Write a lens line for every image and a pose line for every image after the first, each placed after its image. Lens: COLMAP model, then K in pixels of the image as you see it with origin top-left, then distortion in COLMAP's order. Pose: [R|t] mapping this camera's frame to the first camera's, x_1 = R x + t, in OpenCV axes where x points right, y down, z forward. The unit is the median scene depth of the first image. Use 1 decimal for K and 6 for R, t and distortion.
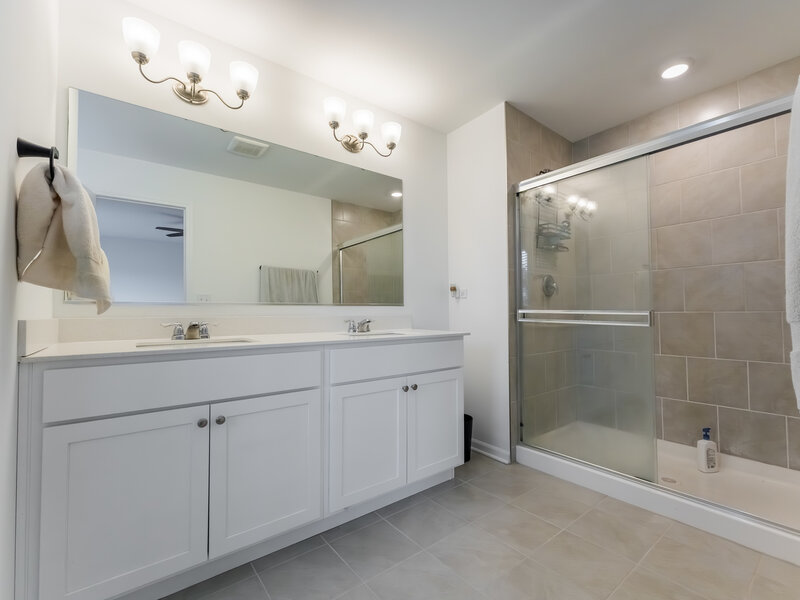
lens RADIAL K [[358.4, 0, 402.7], [0, 358.4, 300.2], [0, 0, 1]] dist [-0.006981, -0.000924]
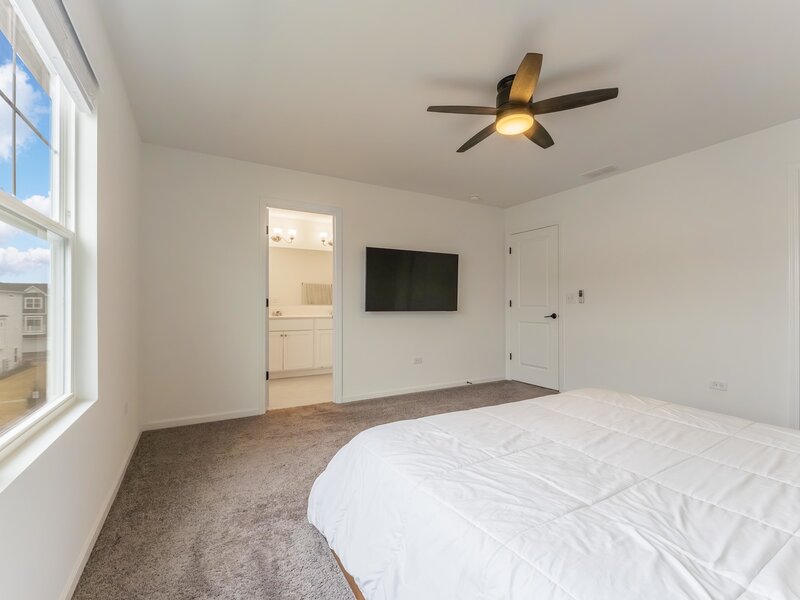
lens RADIAL K [[358.4, 0, 402.7], [0, 358.4, 300.2], [0, 0, 1]] dist [-0.006981, -0.000924]
pose [[0.992147, 0.003849, -0.125015, 1.017950], [-0.003681, 0.999992, 0.001570, -0.049219], [0.125020, -0.001097, 0.992154, -2.225354]]
